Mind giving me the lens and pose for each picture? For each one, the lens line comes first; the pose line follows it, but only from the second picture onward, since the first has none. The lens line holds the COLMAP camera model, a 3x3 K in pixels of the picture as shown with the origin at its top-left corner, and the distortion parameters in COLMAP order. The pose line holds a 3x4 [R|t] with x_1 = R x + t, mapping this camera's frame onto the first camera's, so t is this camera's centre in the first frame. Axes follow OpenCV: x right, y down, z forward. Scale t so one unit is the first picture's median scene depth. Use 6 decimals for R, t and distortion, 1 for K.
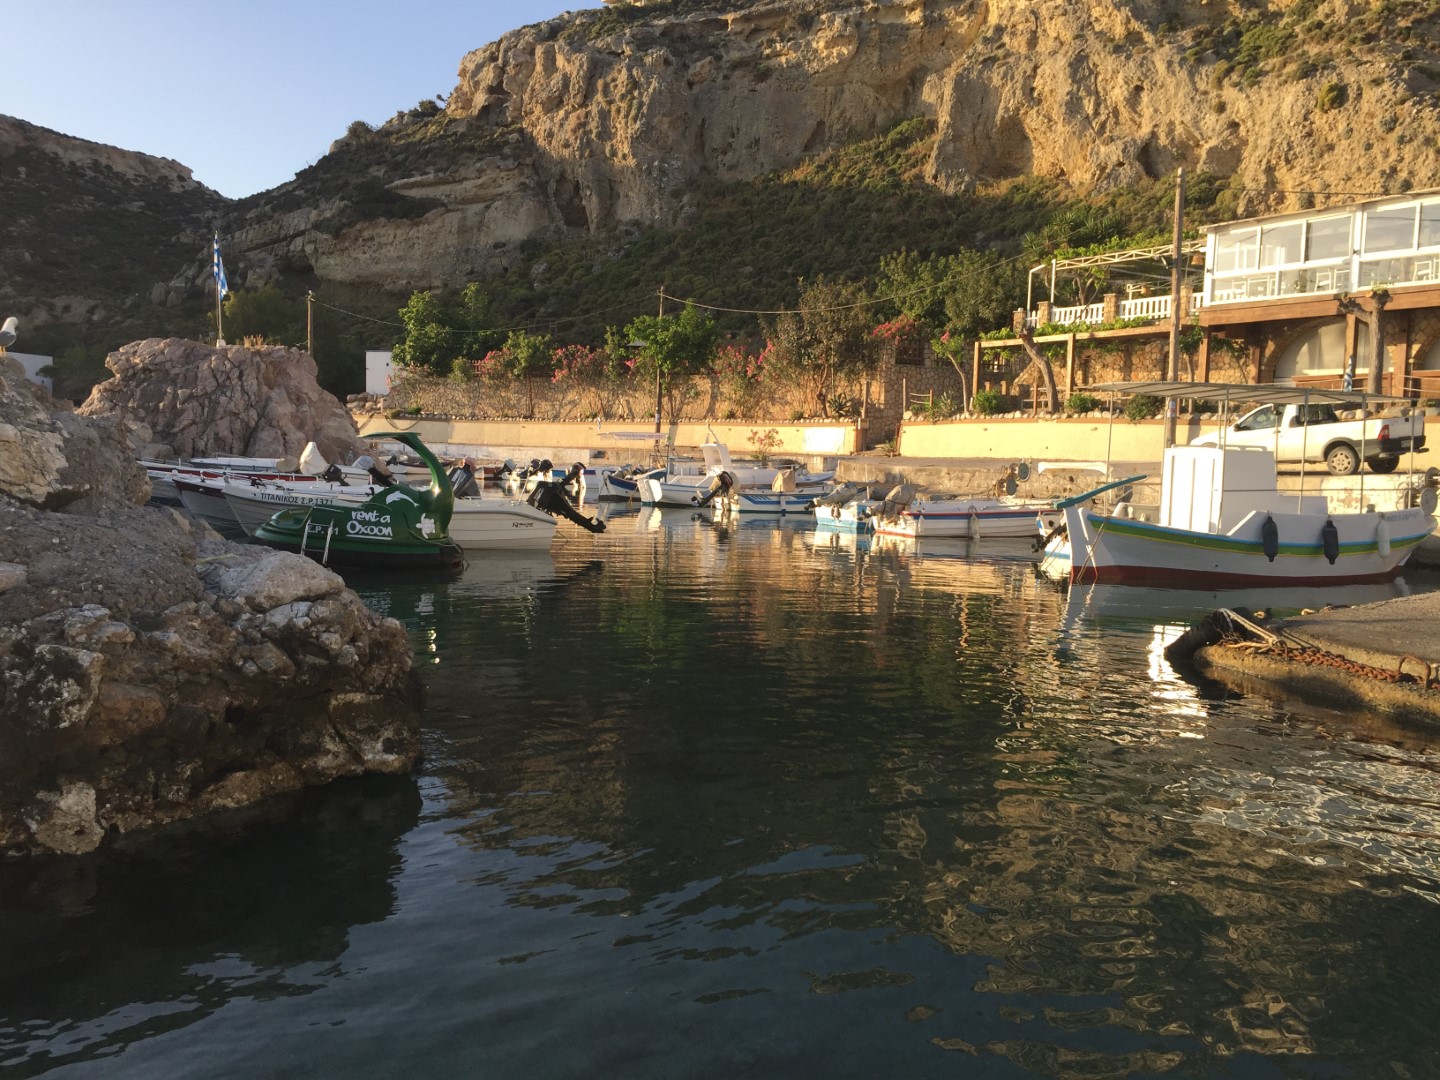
lens RADIAL K [[1220.1, 0, 722.8], [0, 1220.1, 548.4], [0, 0, 1]] dist [0.078805, -0.106425]
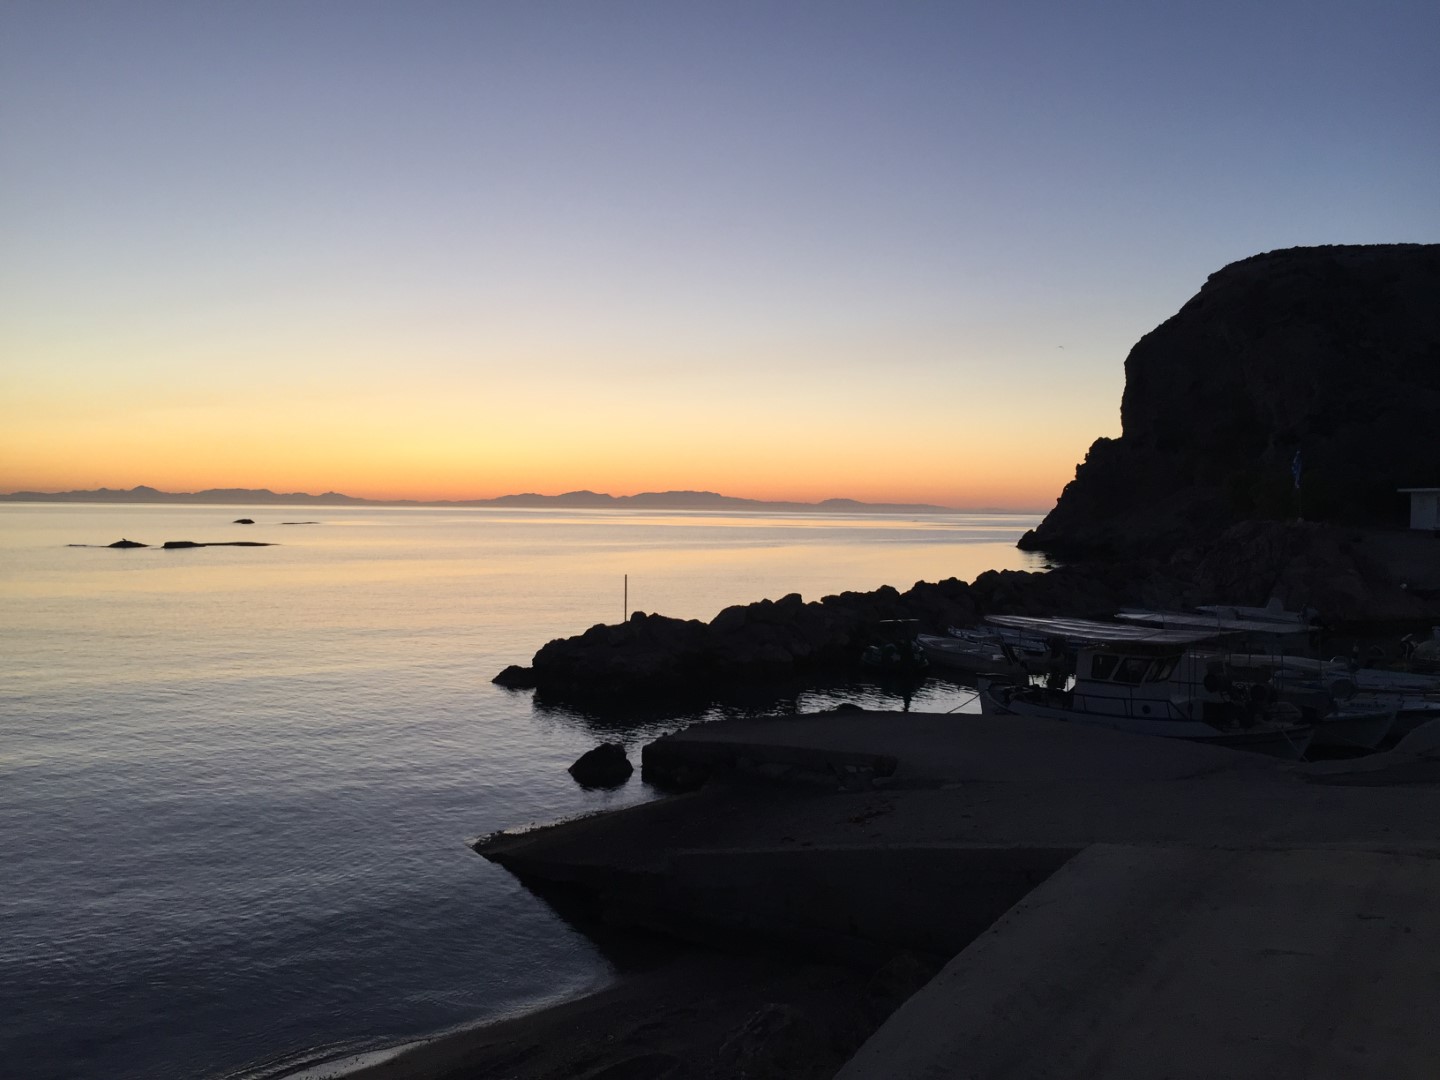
lens RADIAL K [[1220.1, 0, 715.5], [0, 1220.1, 542.0], [0, 0, 1]] dist [0.078805, -0.106425]
pose [[0.328684, -0.002762, -0.944436, 0.399722], [-0.074550, 0.996800, -0.028861, -0.029951], [0.941493, 0.079894, 0.327426, -0.043060]]
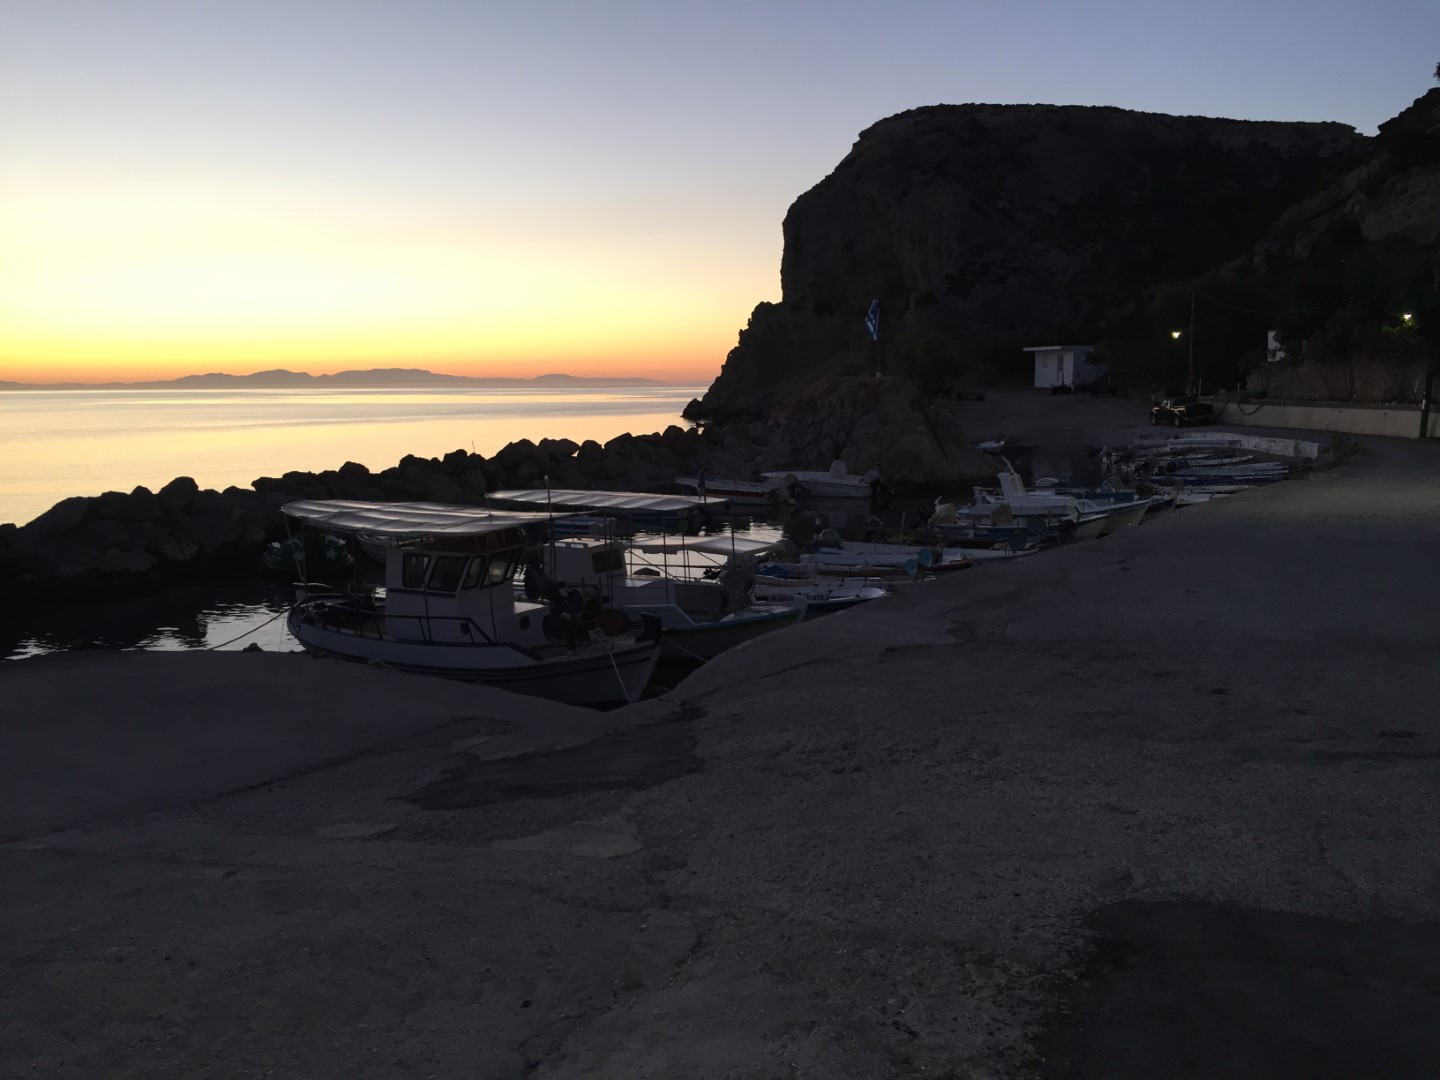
lens RADIAL K [[1220.1, 0, 713.9], [0, 1220.1, 544.6], [0, 0, 1]] dist [0.078805, -0.106425]
pose [[0.533901, 0.072777, -0.842409, 0.342145], [-0.039117, 0.997348, 0.061371, -0.035225], [0.844642, 0.000187, 0.535332, 0.097966]]
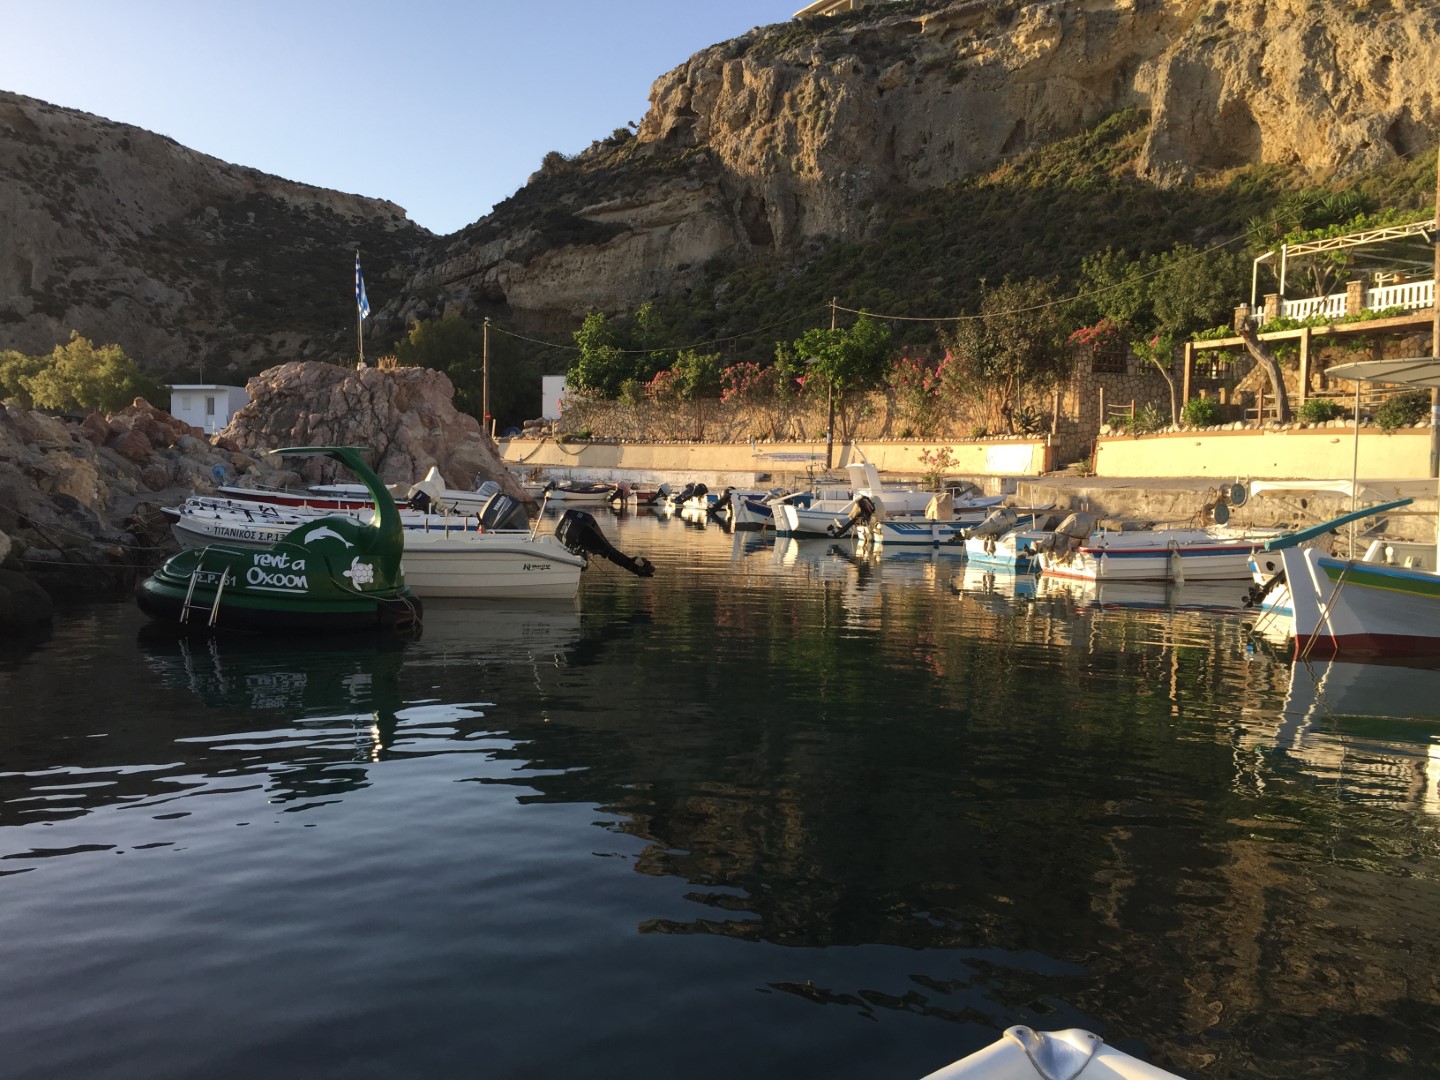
lens RADIAL K [[1220.1, 0, 723.6], [0, 1220.1, 551.3], [0, 0, 1]] dist [0.078805, -0.106425]
pose [[0.986028, 0.001653, -0.166573, 0.018590], [-0.004531, 0.999847, -0.016903, -0.003911], [0.166520, 0.017422, 0.985884, 0.059640]]
